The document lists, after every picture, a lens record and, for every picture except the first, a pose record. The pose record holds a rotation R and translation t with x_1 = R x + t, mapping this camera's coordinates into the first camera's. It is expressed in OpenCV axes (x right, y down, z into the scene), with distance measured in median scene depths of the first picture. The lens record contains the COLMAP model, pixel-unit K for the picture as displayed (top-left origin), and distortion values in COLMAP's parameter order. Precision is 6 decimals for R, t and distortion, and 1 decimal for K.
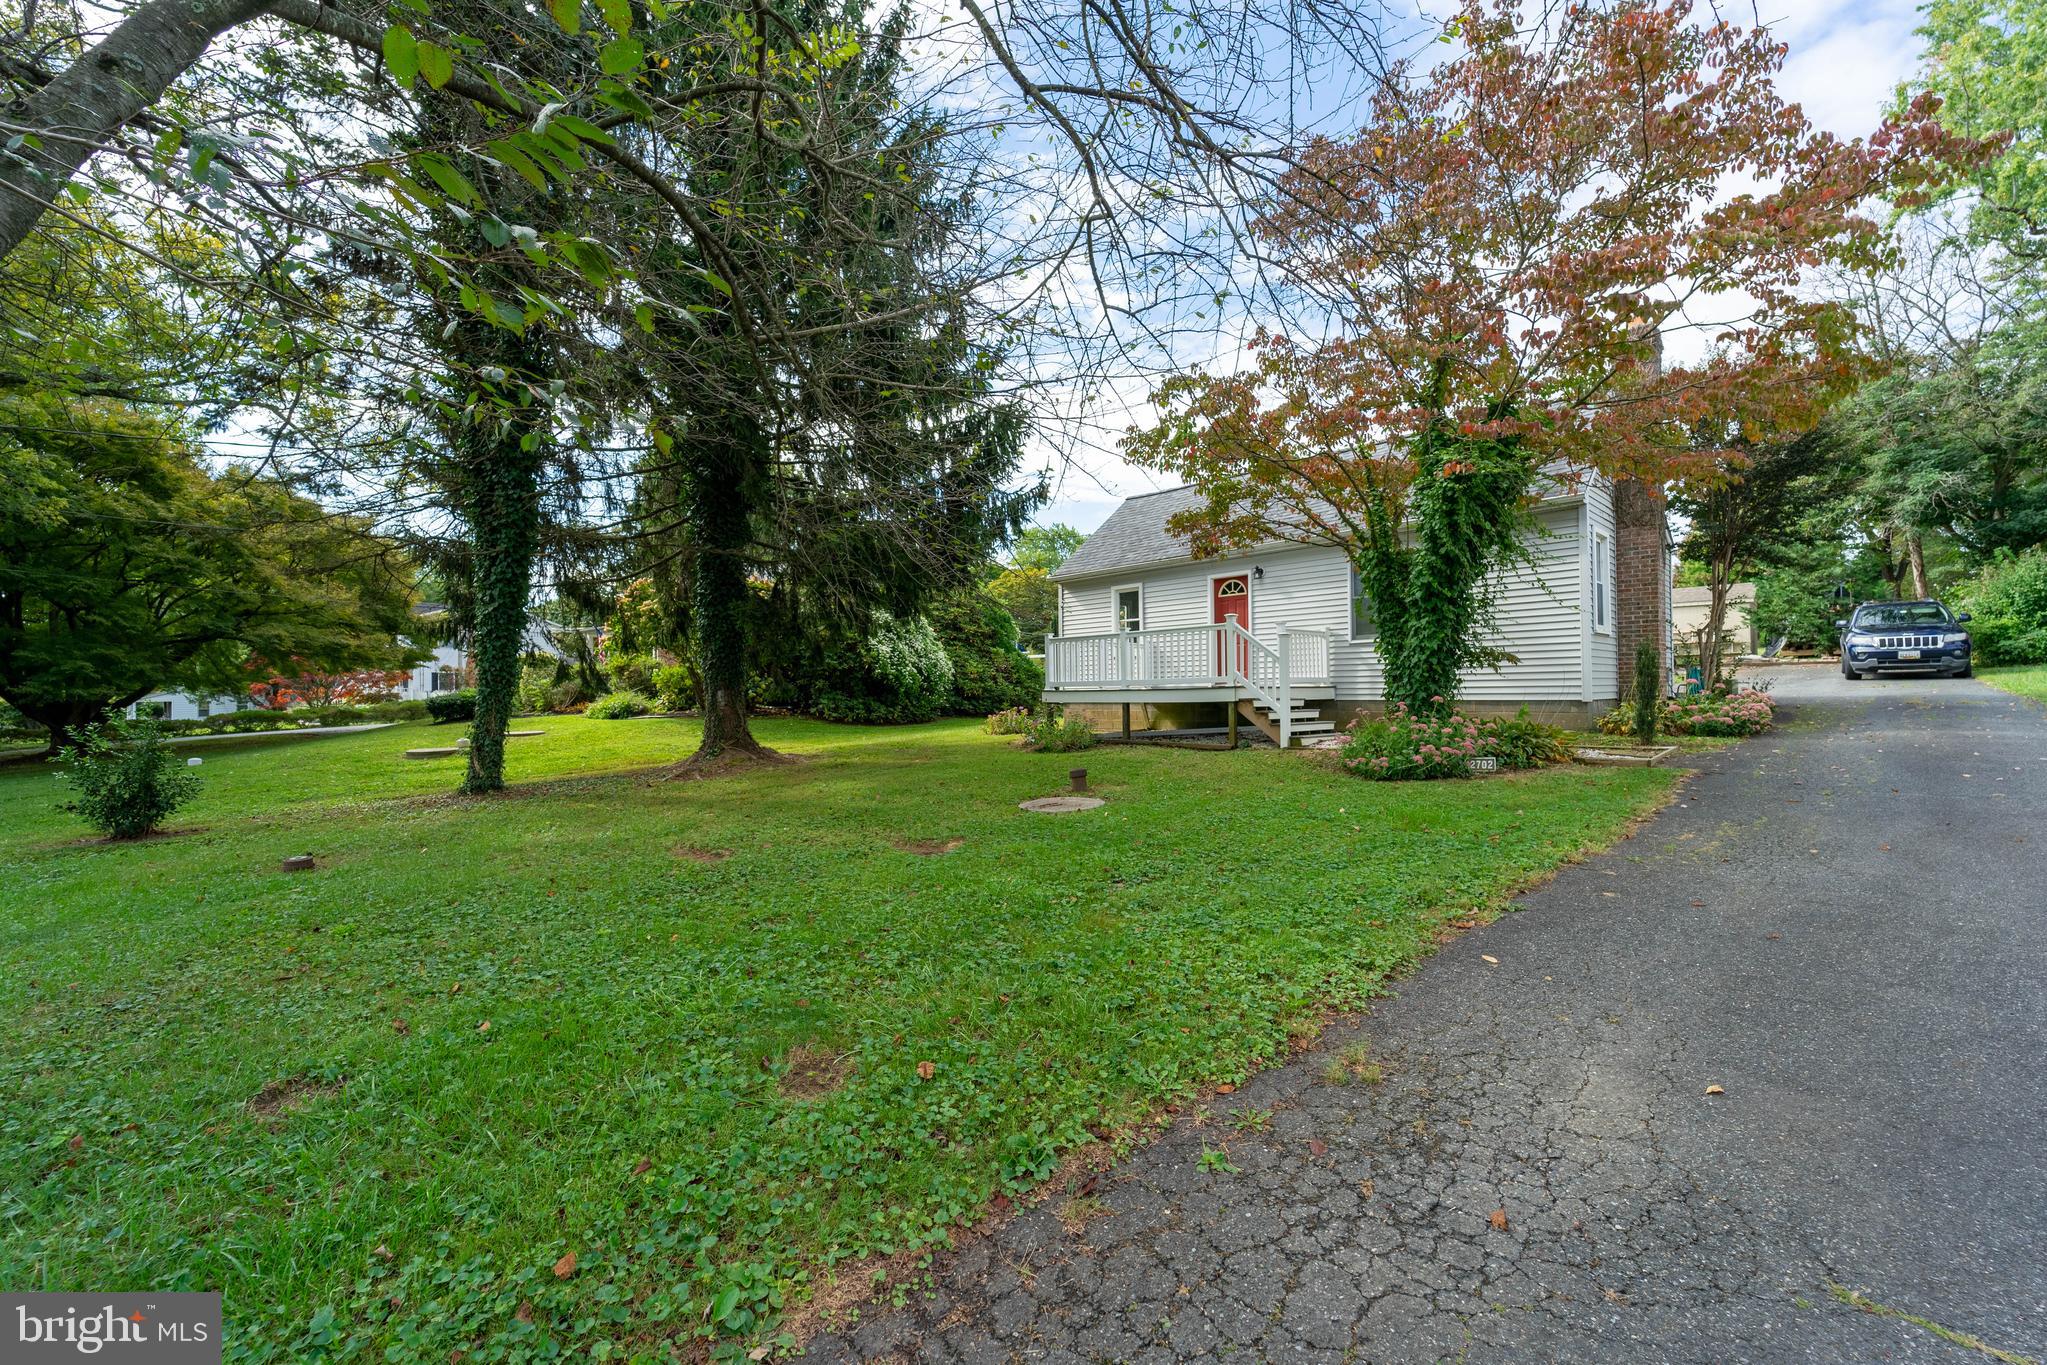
lens RADIAL K [[827.9, 0, 1023.5], [0, 827.9, 682.5], [0, 0, 1]] dist [0.001015, -0.000056]
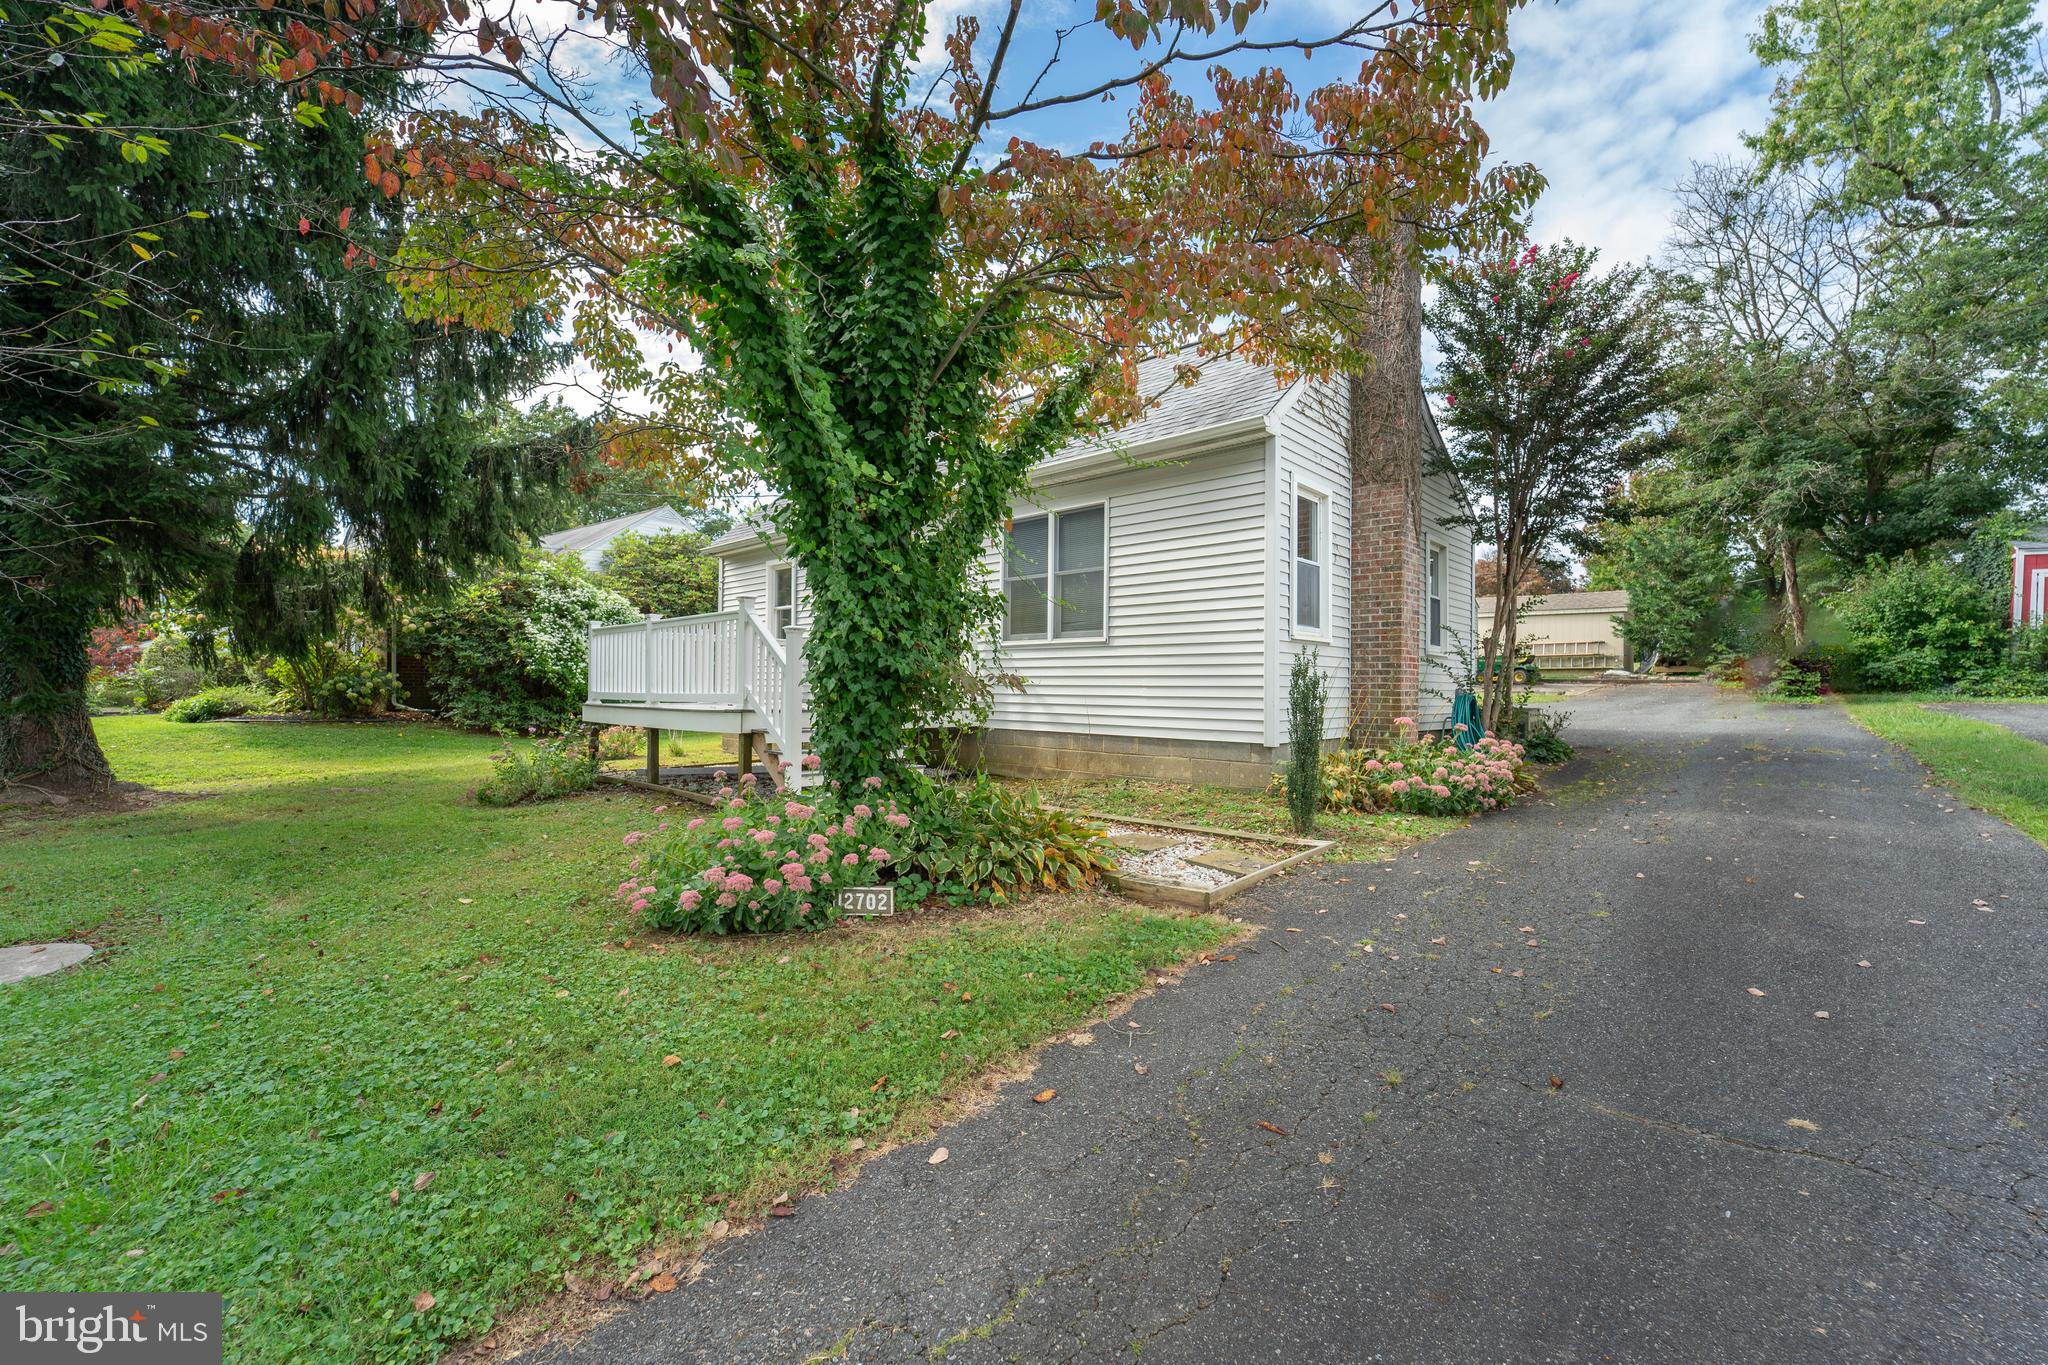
lens RADIAL K [[838.8, 0, 1024.0], [0, 838.8, 682.5], [0, 0, 1]] dist [-0.021877, -0.000081]
pose [[0.997831, 0.021343, 0.062277, 0.245457], [-0.021626, 0.999759, 0.003863, -0.013394], [-0.062179, -0.005202, 0.998051, 0.202036]]
